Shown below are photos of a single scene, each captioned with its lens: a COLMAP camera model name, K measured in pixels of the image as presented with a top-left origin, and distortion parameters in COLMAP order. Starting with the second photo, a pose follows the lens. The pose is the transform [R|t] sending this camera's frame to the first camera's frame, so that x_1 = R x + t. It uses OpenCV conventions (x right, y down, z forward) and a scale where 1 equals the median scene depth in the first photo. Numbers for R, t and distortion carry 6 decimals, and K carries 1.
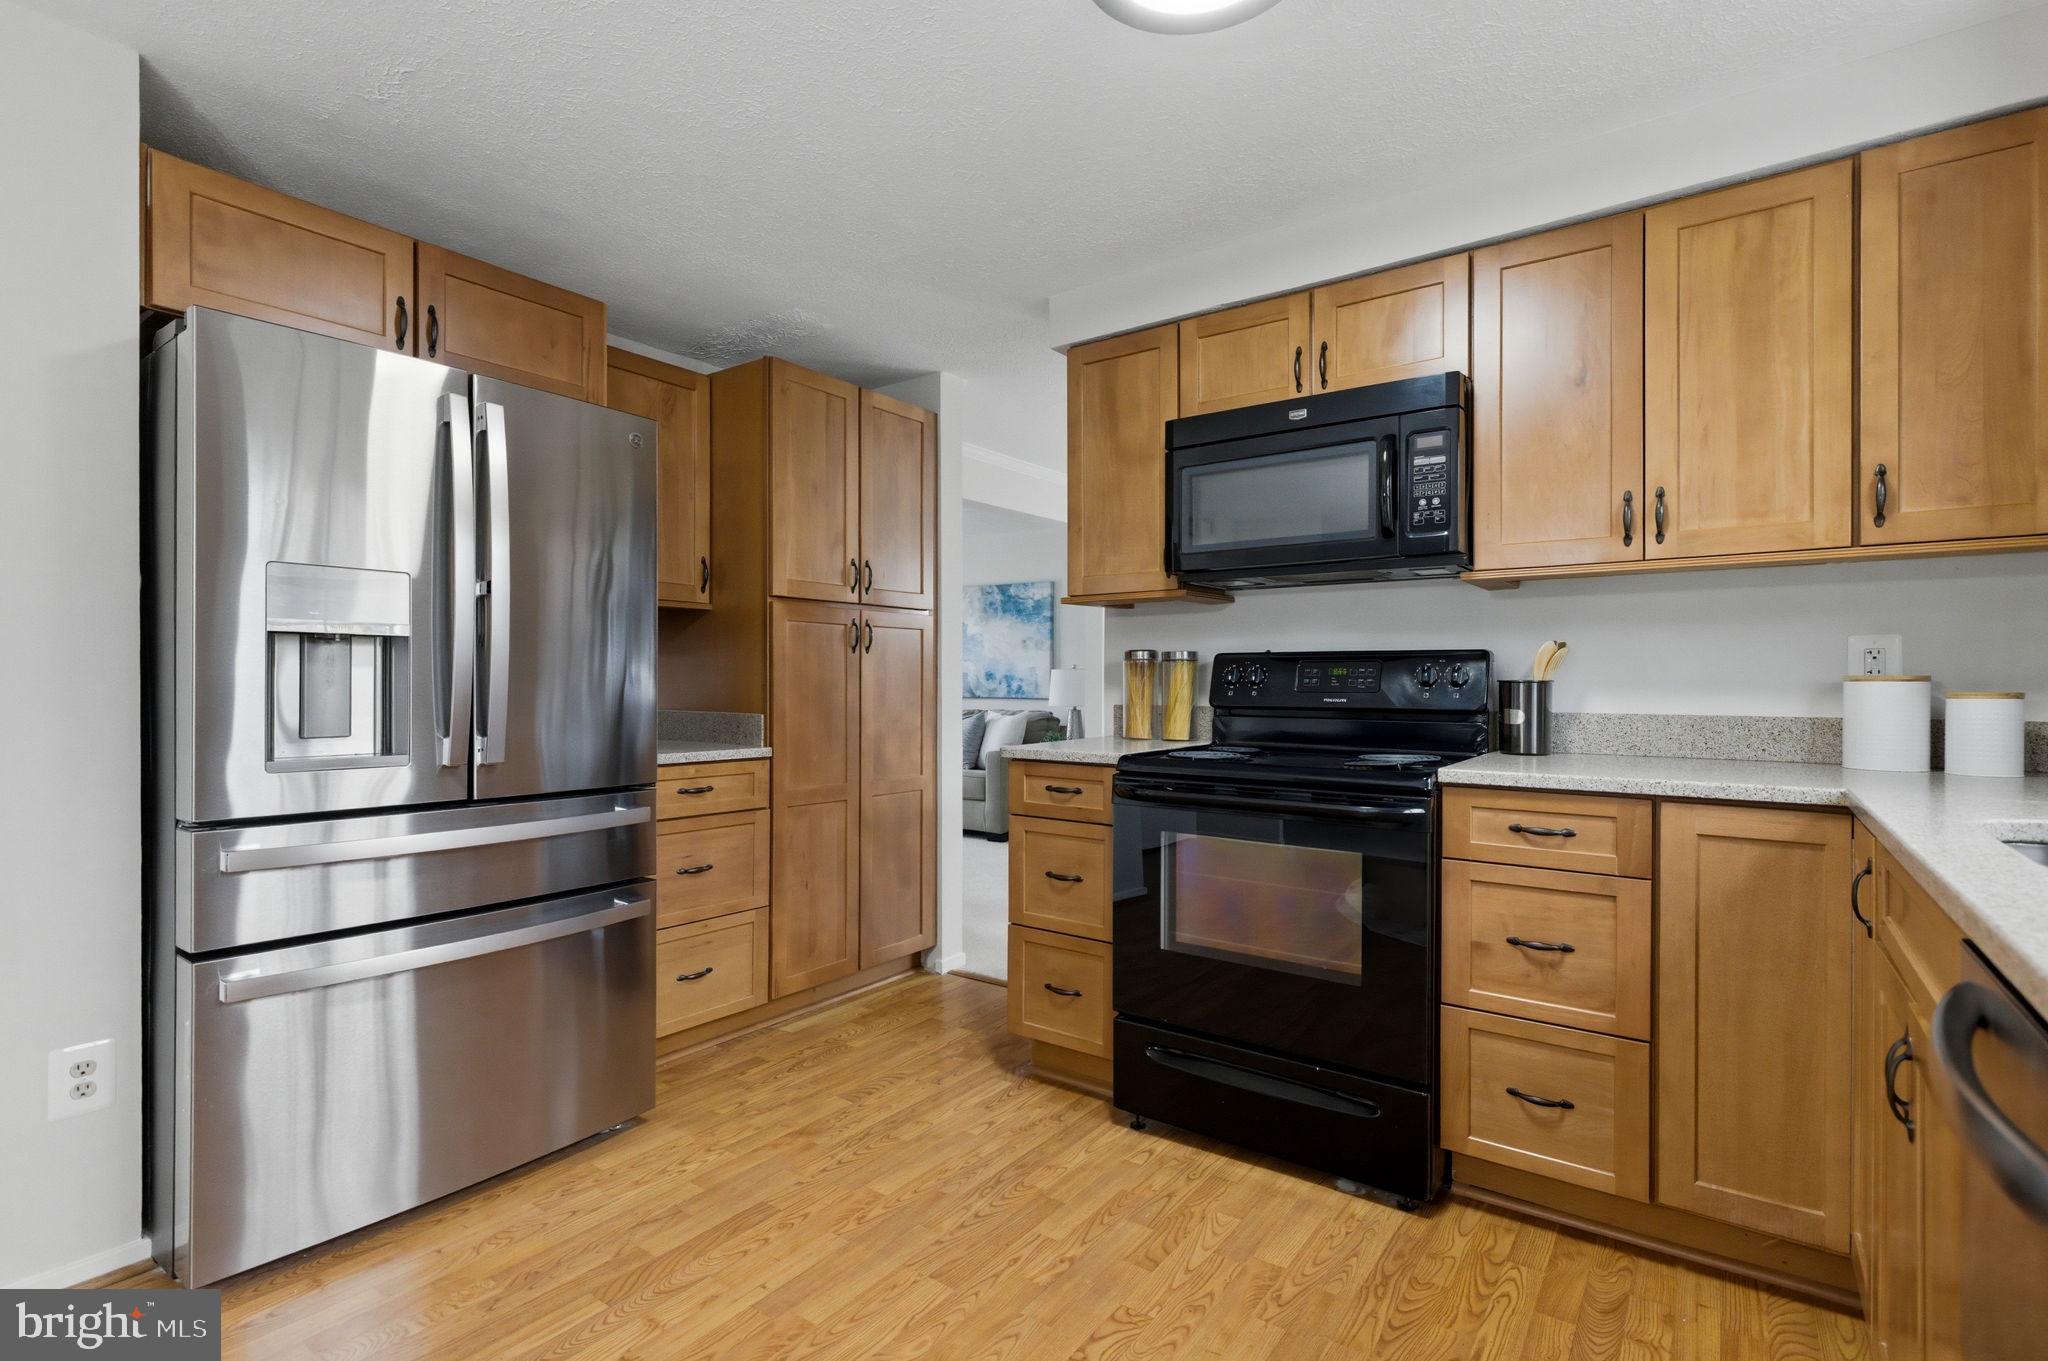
lens RADIAL K [[963.2, 0, 1024.0], [0, 963.2, 680.5], [0, 0, 1]] dist [-0.001718, -0.000223]
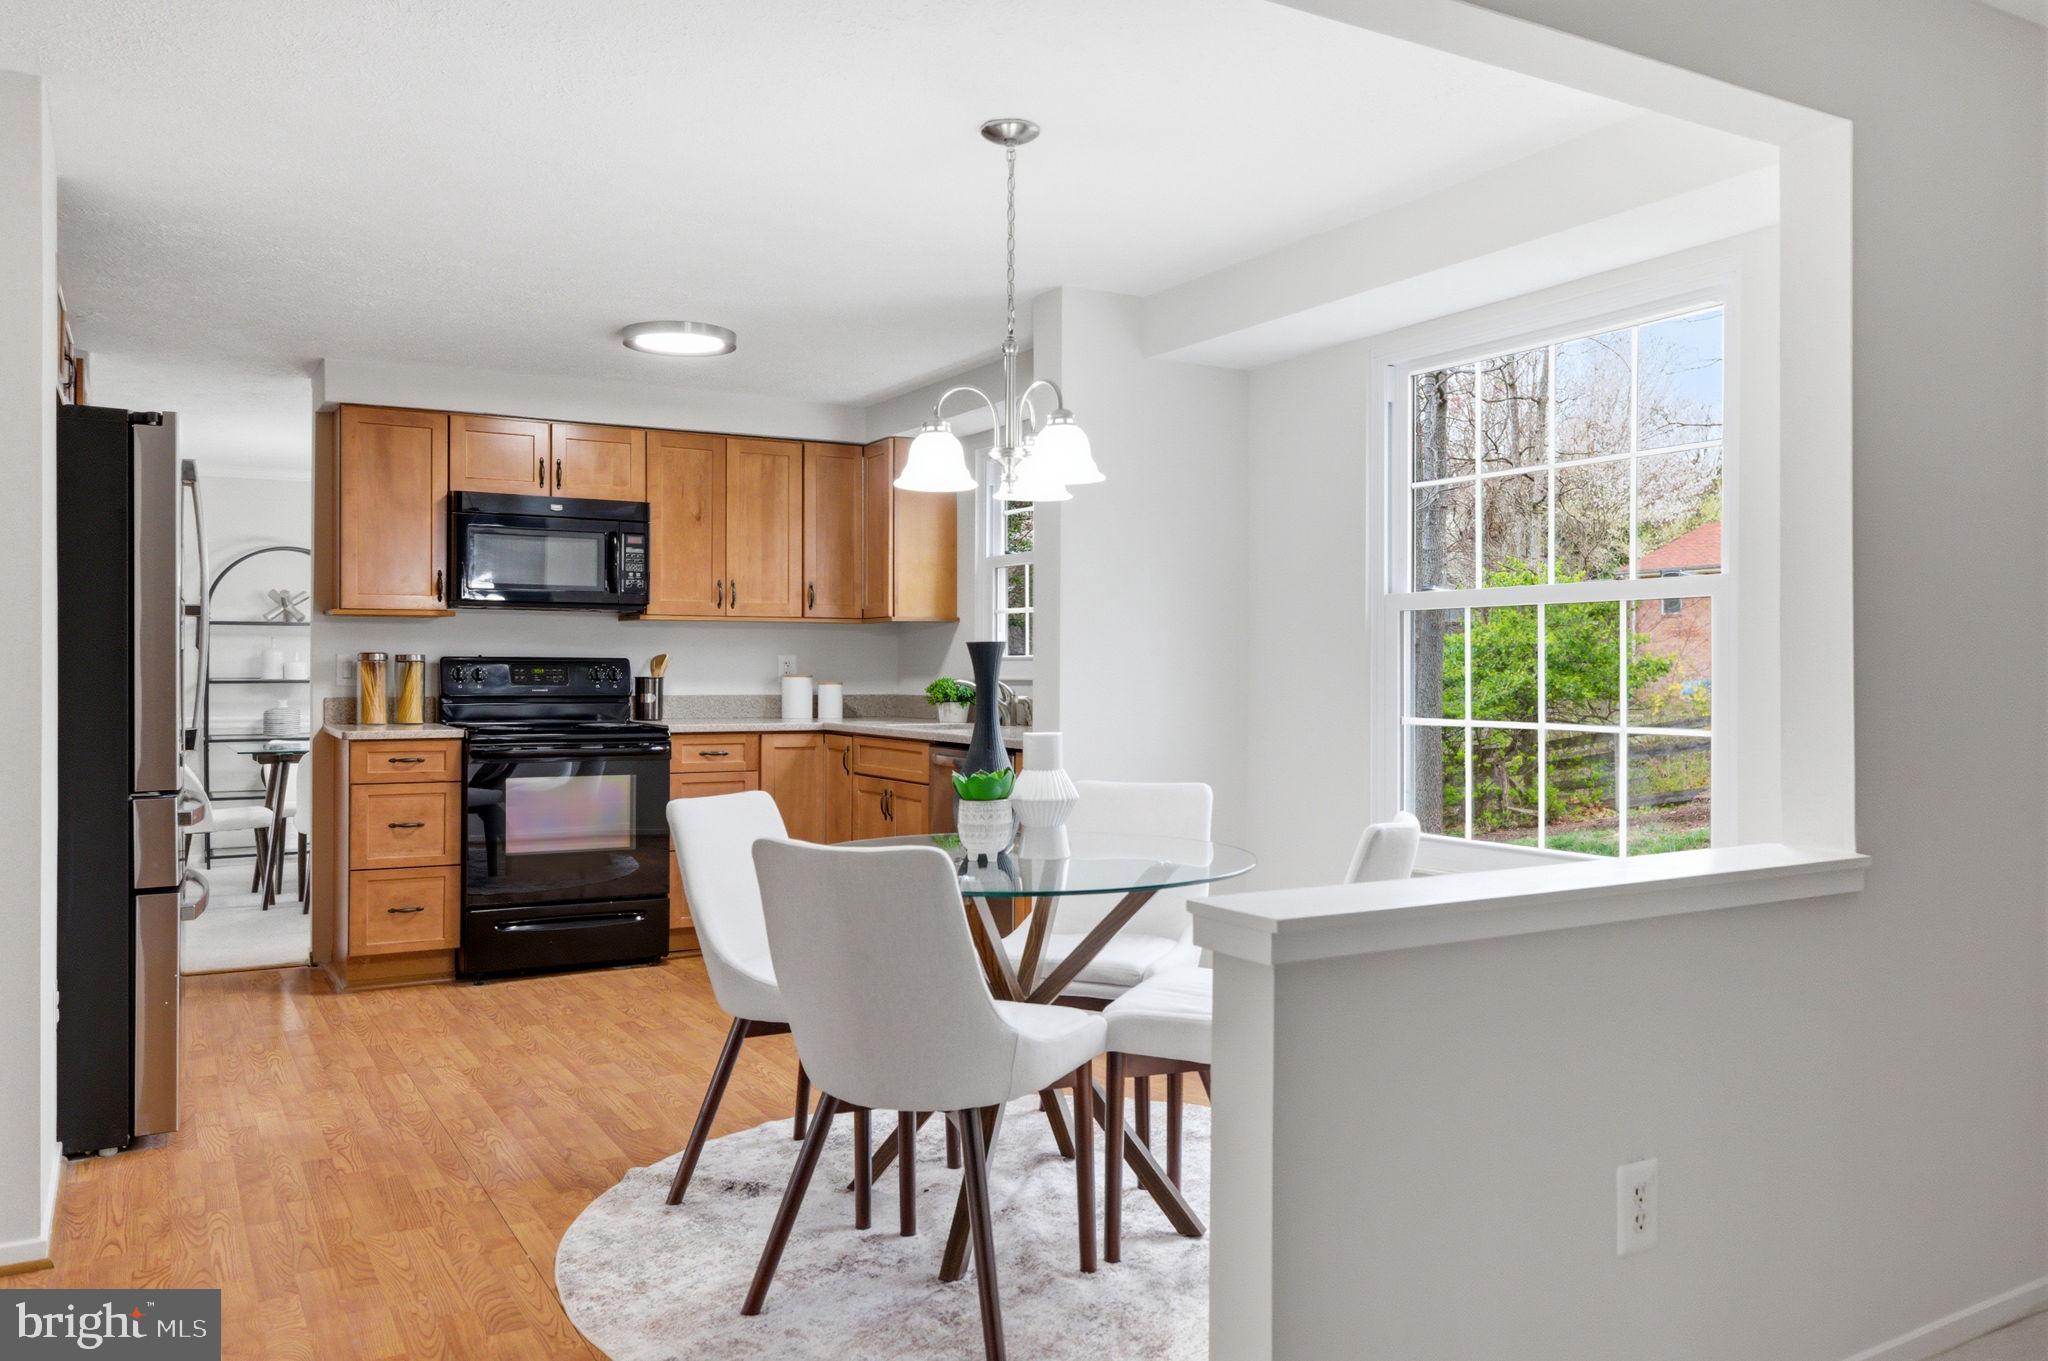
lens RADIAL K [[1495.9, 0, 1020.9], [0, 1495.9, 674.2], [0, 0, 1]] dist [0.003784, 0.002958]
pose [[0.398706, -0.004139, 0.917069, -1.859942], [-0.003930, 0.999973, 0.006222, -0.027522], [-0.917070, -0.006085, 0.398679, -0.746847]]
